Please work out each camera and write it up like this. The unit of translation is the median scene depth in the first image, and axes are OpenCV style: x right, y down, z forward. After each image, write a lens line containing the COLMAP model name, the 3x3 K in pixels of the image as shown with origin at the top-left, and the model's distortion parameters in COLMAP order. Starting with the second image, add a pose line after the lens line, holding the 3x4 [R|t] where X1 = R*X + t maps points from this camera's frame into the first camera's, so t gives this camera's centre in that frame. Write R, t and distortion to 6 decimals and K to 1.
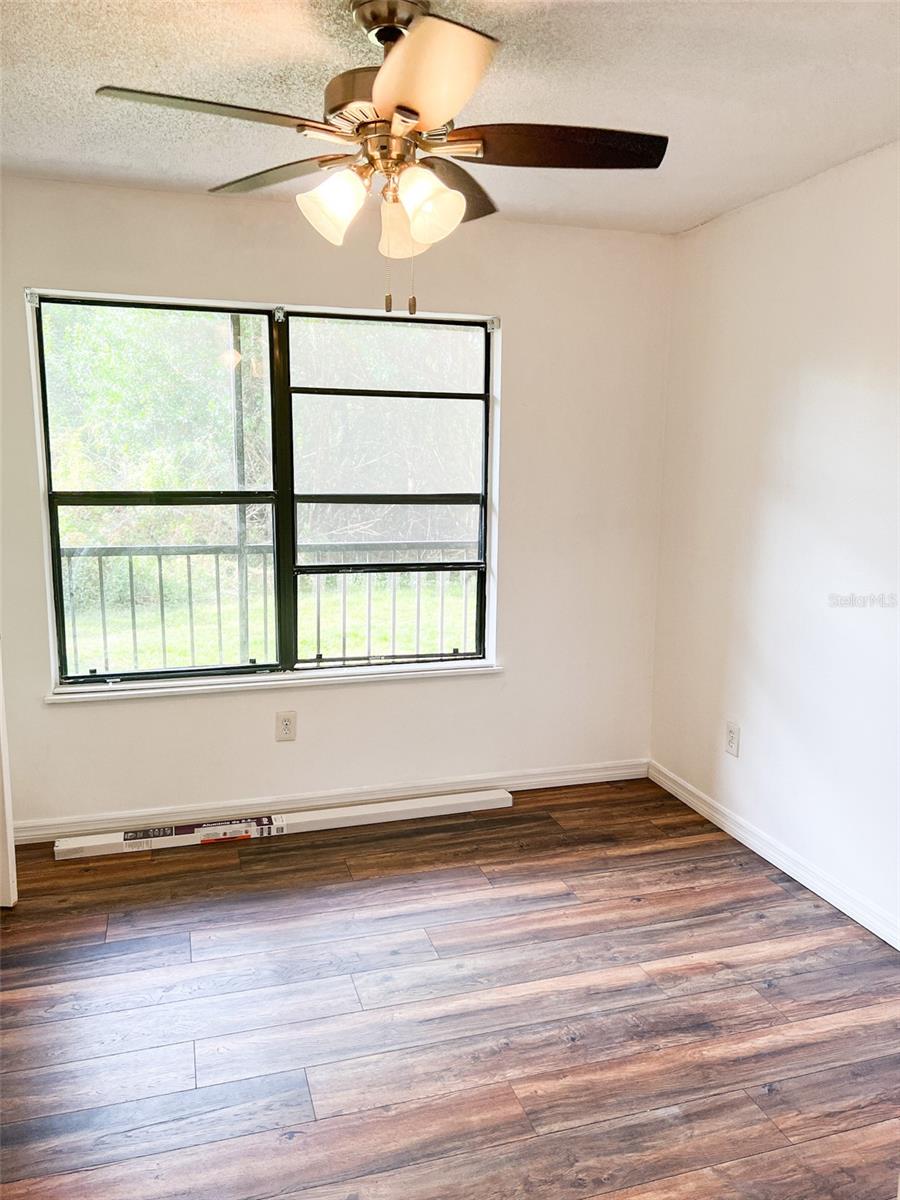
lens RADIAL K [[902.0, 0, 463.4], [0, 902.0, 602.9], [0, 0, 1]] dist [0.007457, 0.003848]
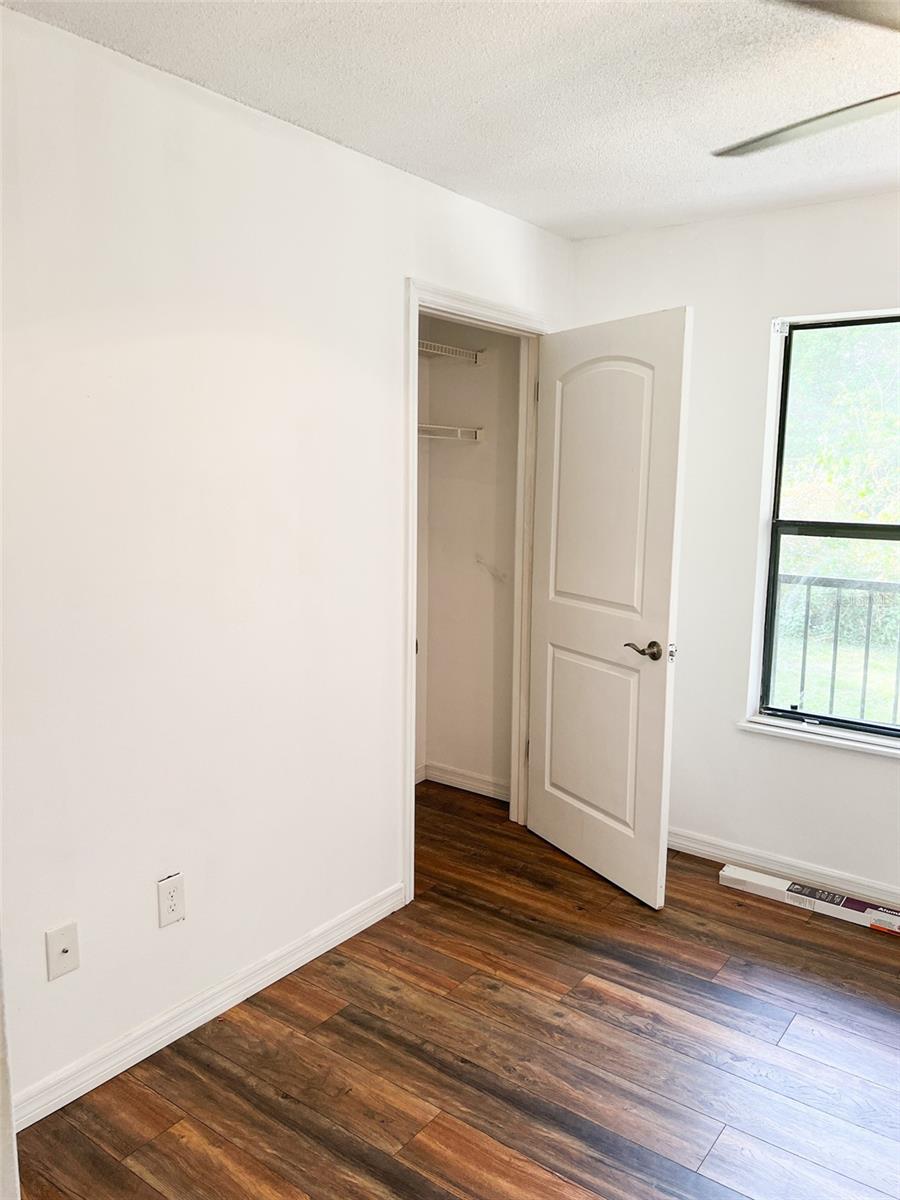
lens RADIAL K [[902.0, 0, 463.4], [0, 902.0, 602.9], [0, 0, 1]] dist [0.007457, 0.003848]
pose [[0.590743, 0.113781, -0.798797, 0.146848], [-0.145357, 0.988817, 0.033351, -0.016092], [0.793659, 0.096409, 0.600675, 0.141515]]
